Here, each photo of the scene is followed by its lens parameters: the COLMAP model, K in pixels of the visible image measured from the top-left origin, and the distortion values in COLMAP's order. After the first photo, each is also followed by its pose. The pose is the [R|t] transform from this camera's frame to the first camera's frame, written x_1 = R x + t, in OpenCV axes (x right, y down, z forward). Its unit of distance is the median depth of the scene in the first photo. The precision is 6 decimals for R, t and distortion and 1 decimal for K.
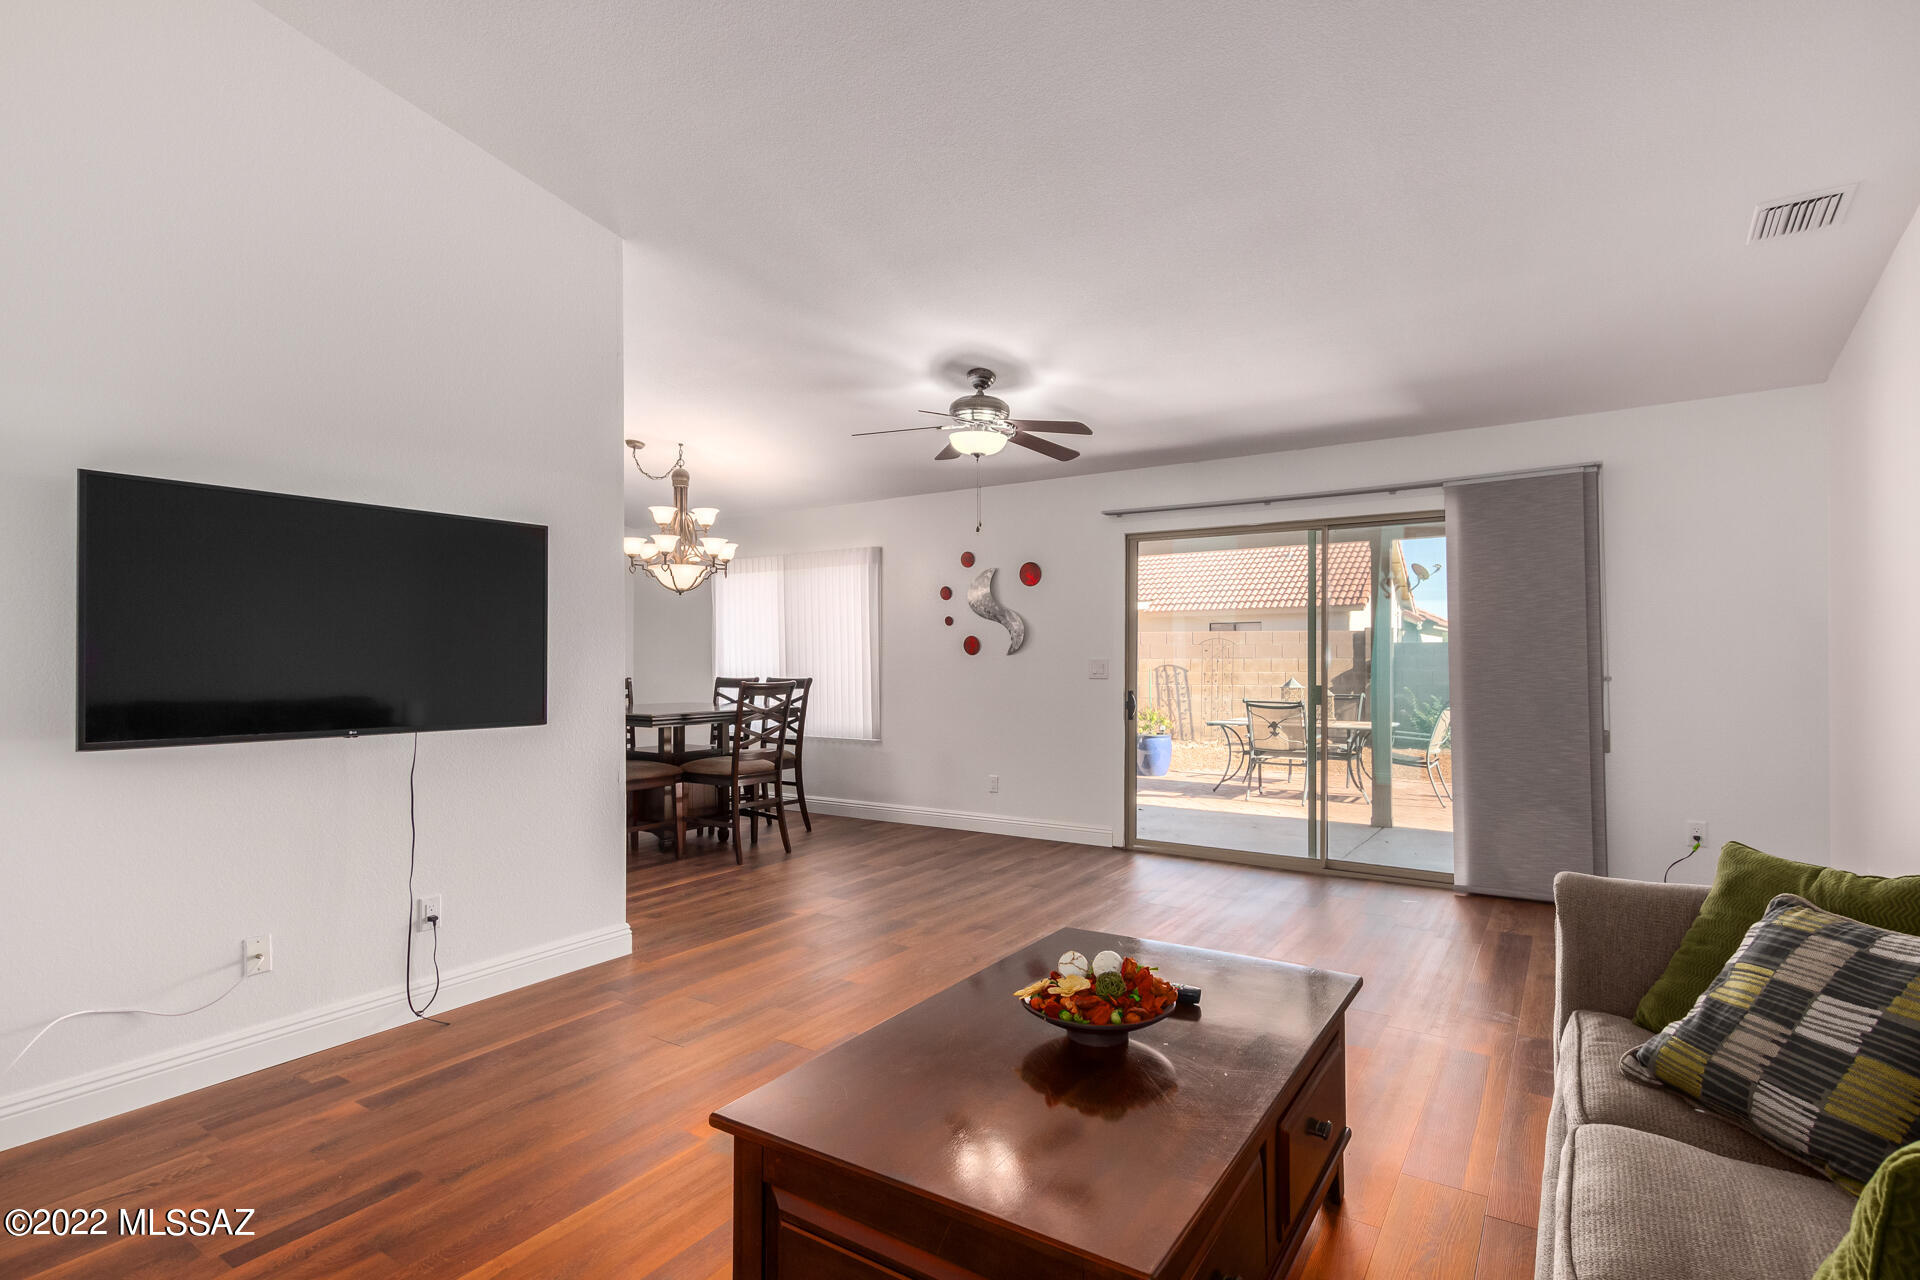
lens RADIAL K [[924.0, 0, 938.3], [0, 924.0, 654.2], [0, 0, 1]] dist [0.028758, -0.021367]
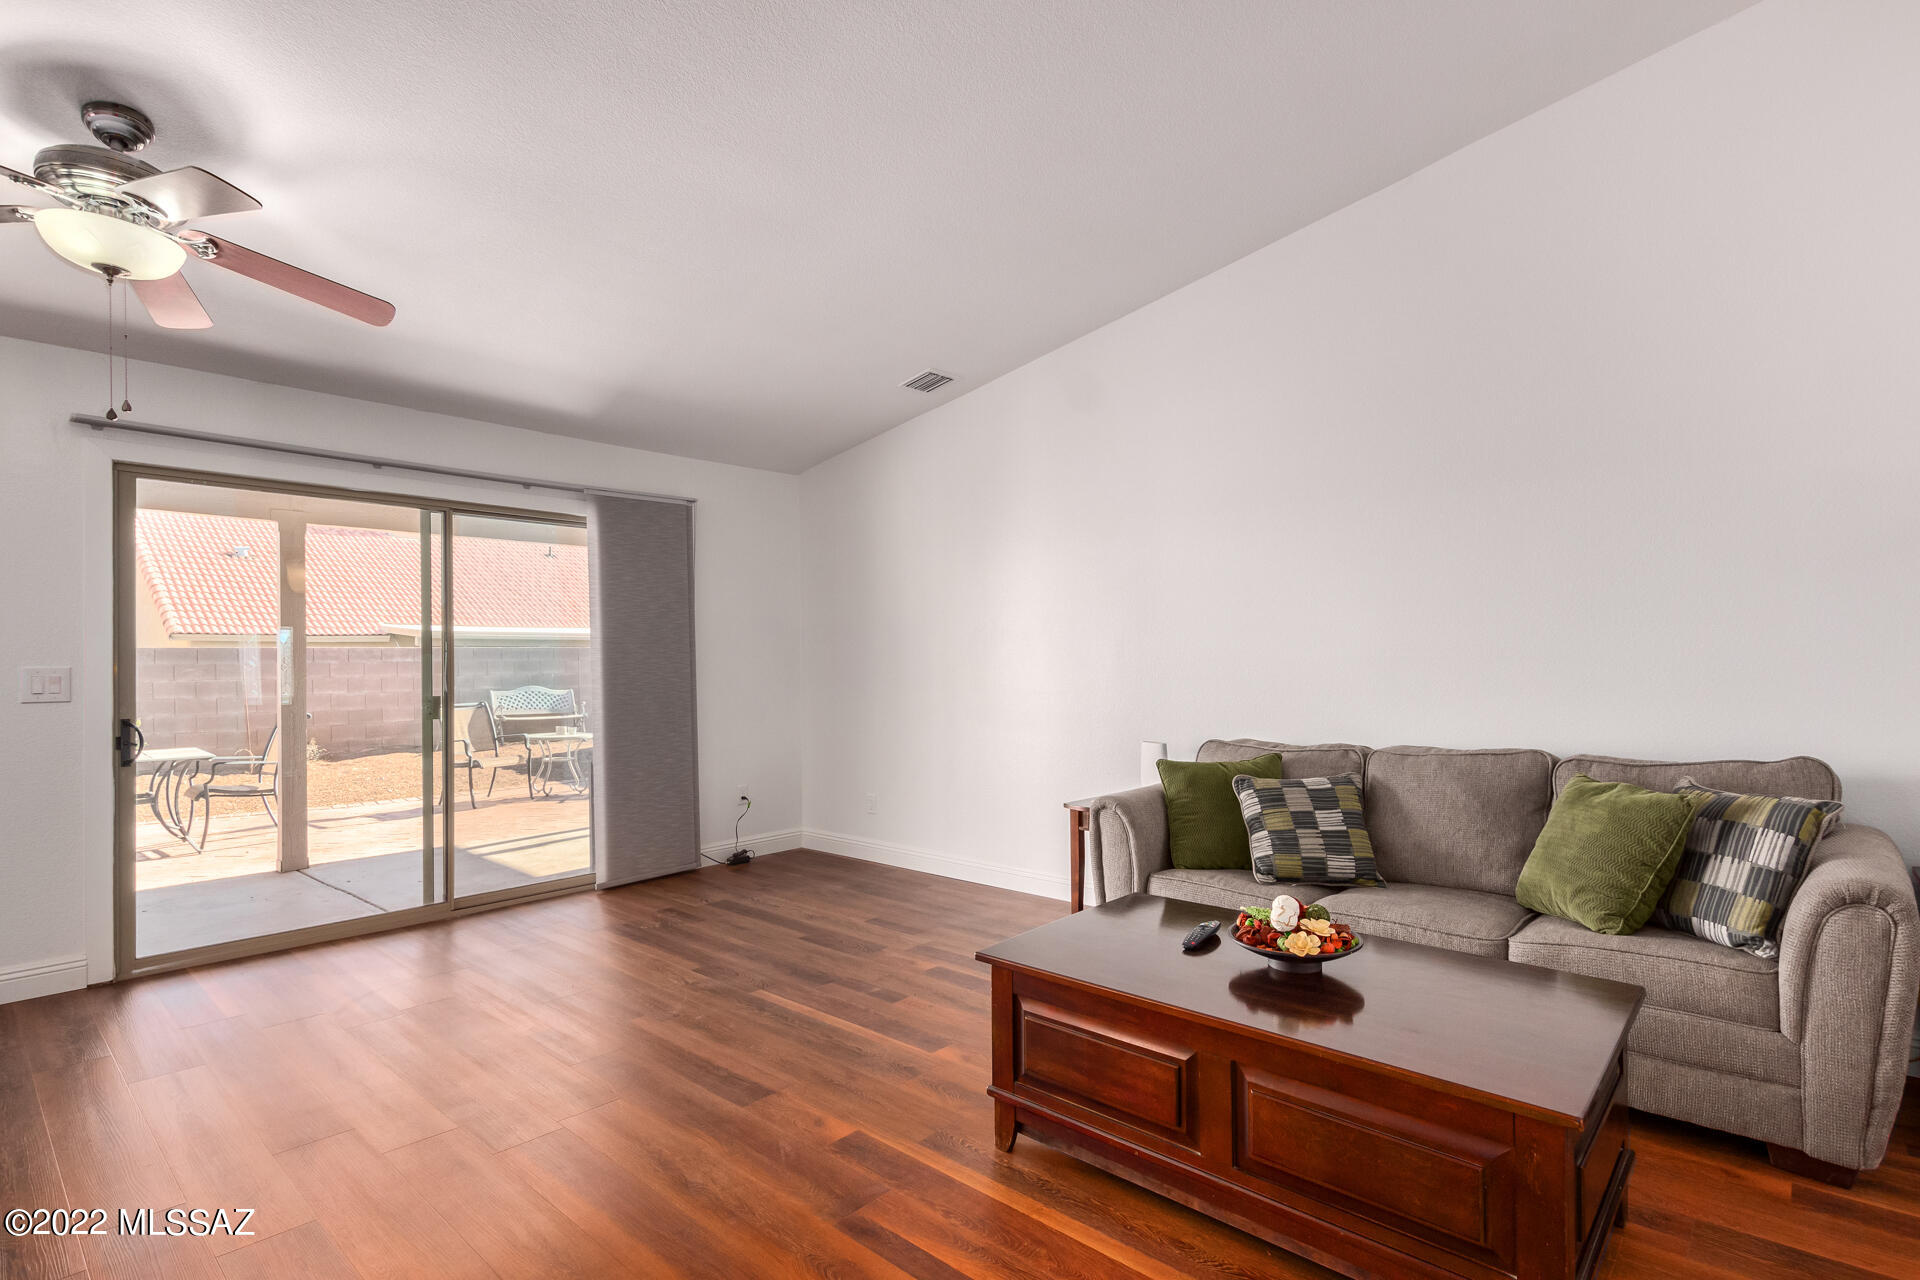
lens RADIAL K [[924.0, 0, 938.3], [0, 924.0, 654.2], [0, 0, 1]] dist [0.028758, -0.021367]
pose [[0.147569, 0.005531, 0.989036, -0.367150], [0.005096, 0.999967, -0.006353, 0.003651], [-0.989039, 0.005977, 0.147536, 0.432561]]
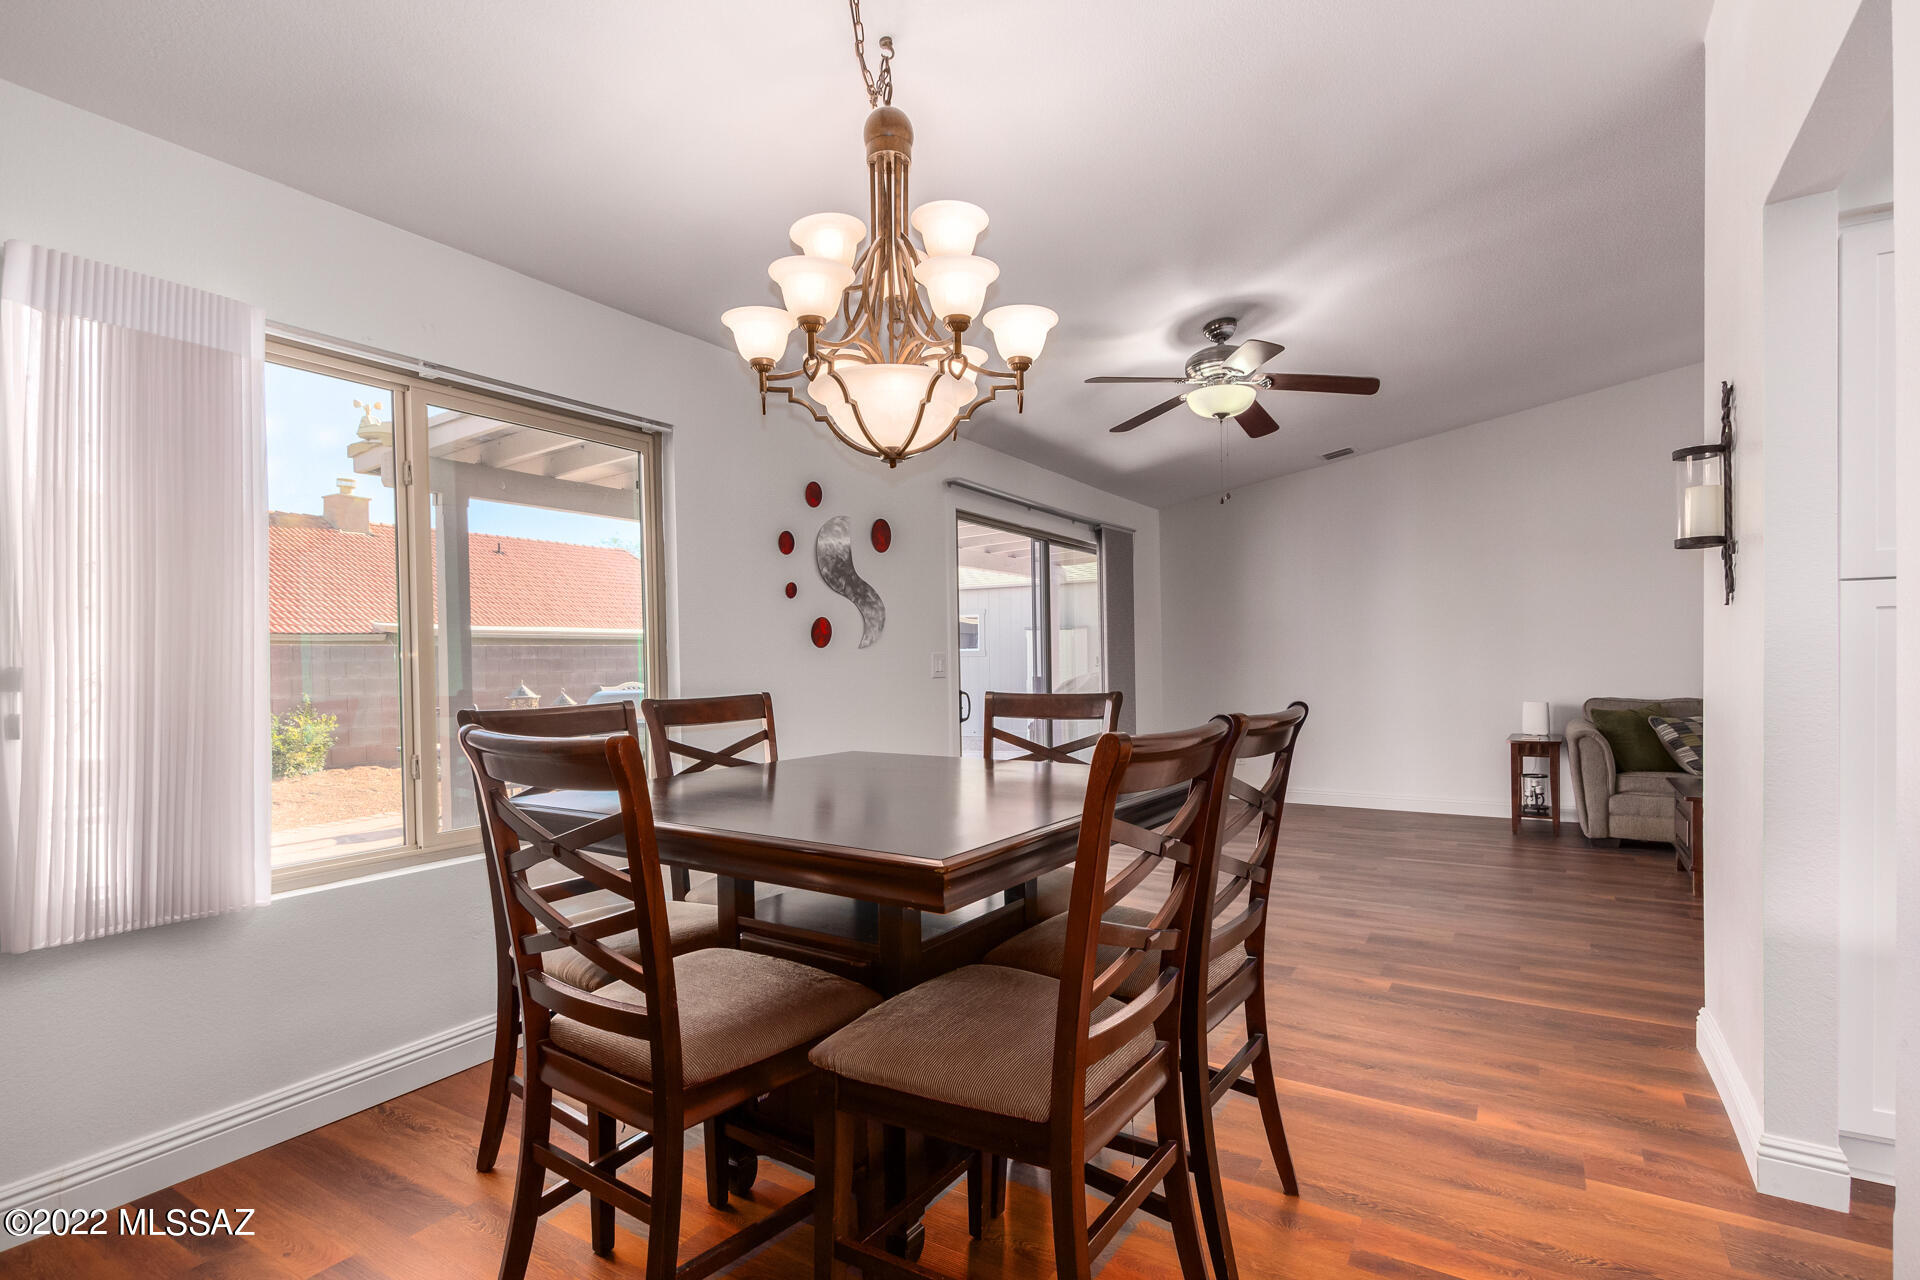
lens RADIAL K [[940.0, 0, 922.3], [0, 940.0, 668.7], [0, 0, 1]] dist [0.002207, -0.000084]
pose [[-0.017841, -0.008376, 0.999806, -0.762506], [0.008502, 0.999927, 0.008529, 0.014051], [-0.999805, 0.008653, -0.017768, 1.180556]]
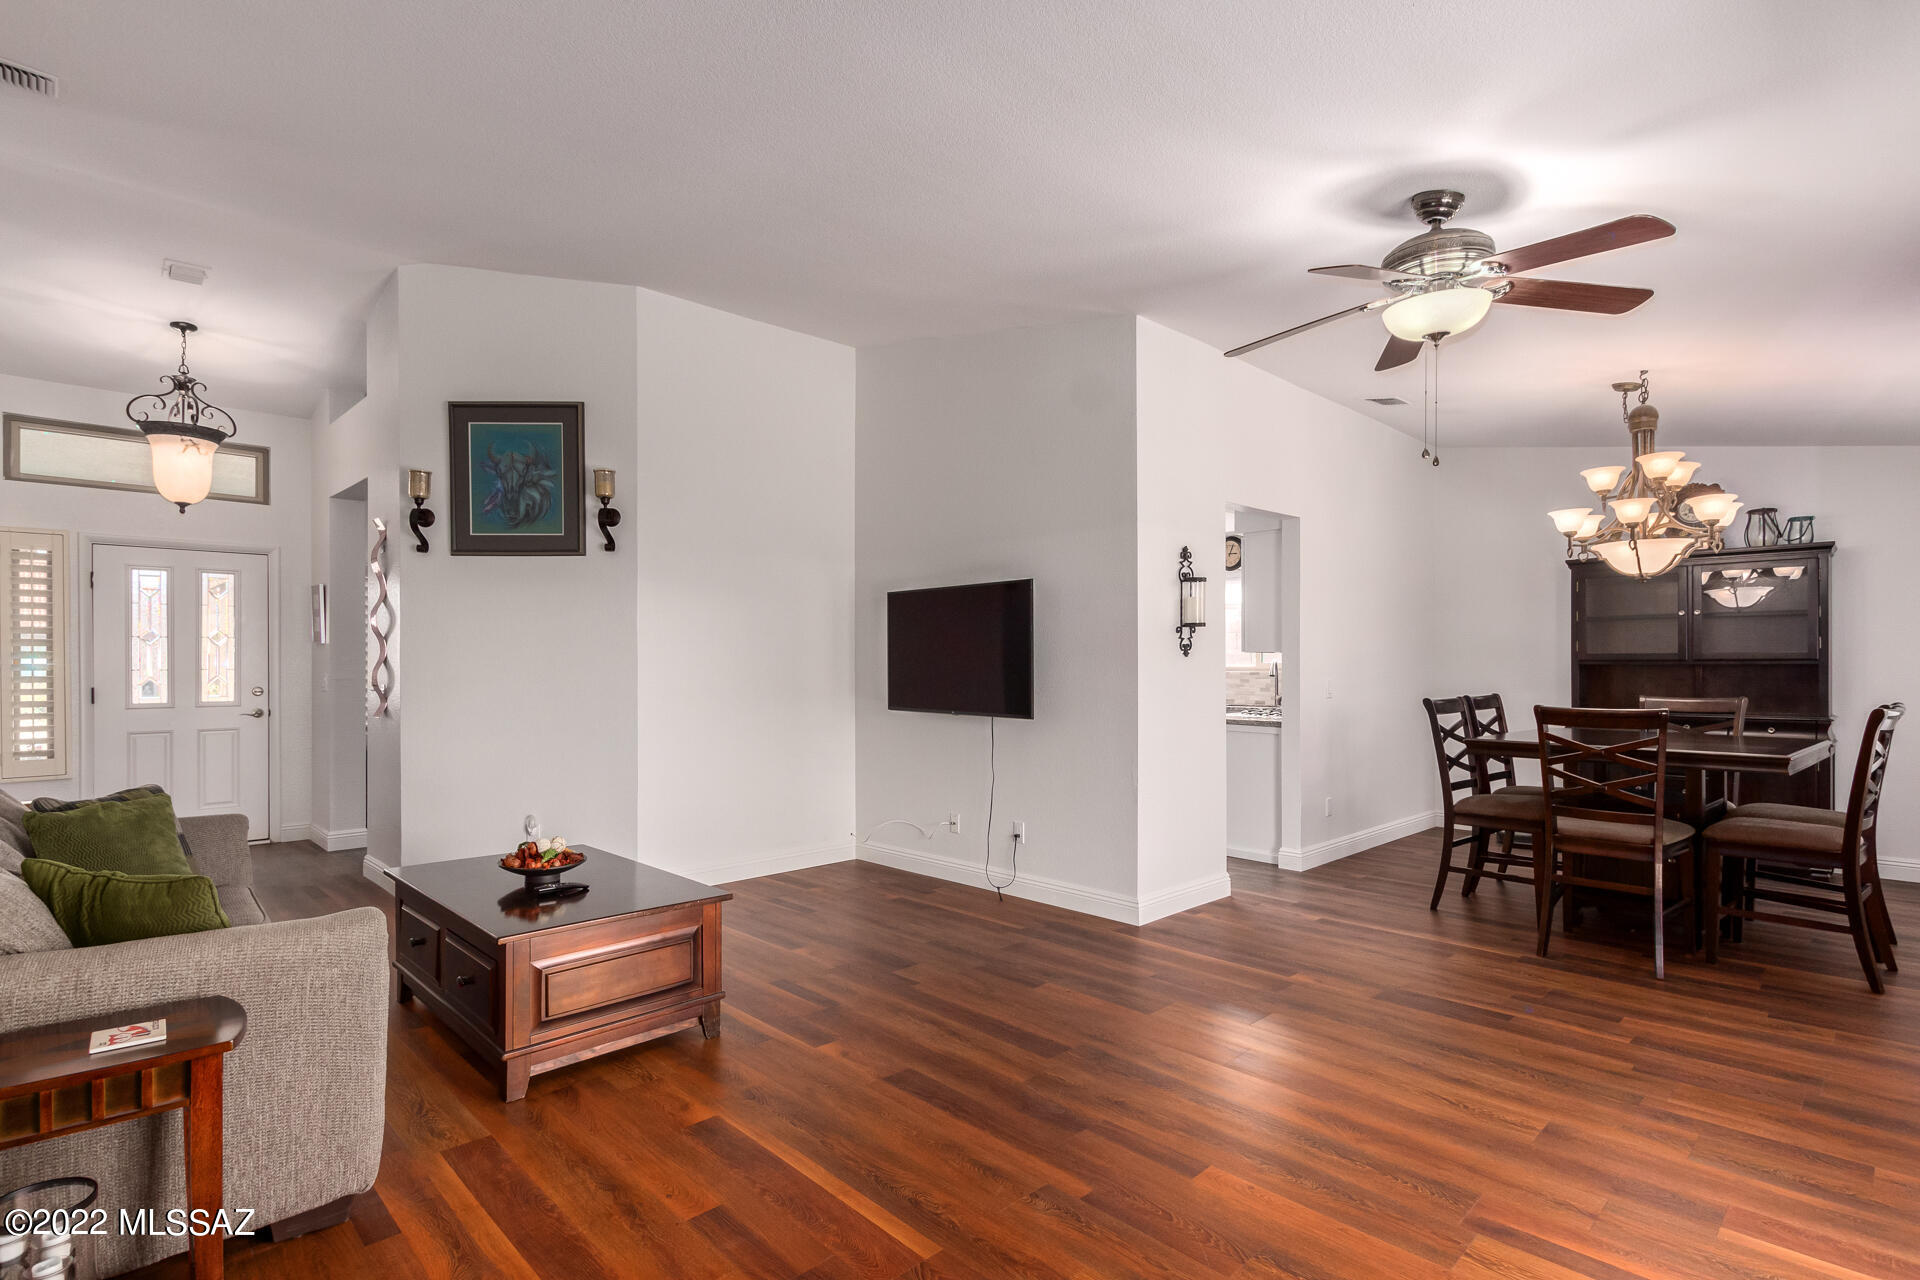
lens RADIAL K [[934.0, 0, 960.1], [0, 934.0, 655.6], [0, 0, 1]] dist [0.002685, -0.001176]
pose [[-0.192532, -0.004109, -0.981282, 0.626587], [0.006953, 0.999960, -0.005551, -0.006577], [0.981266, -0.007892, -0.192496, 0.741481]]
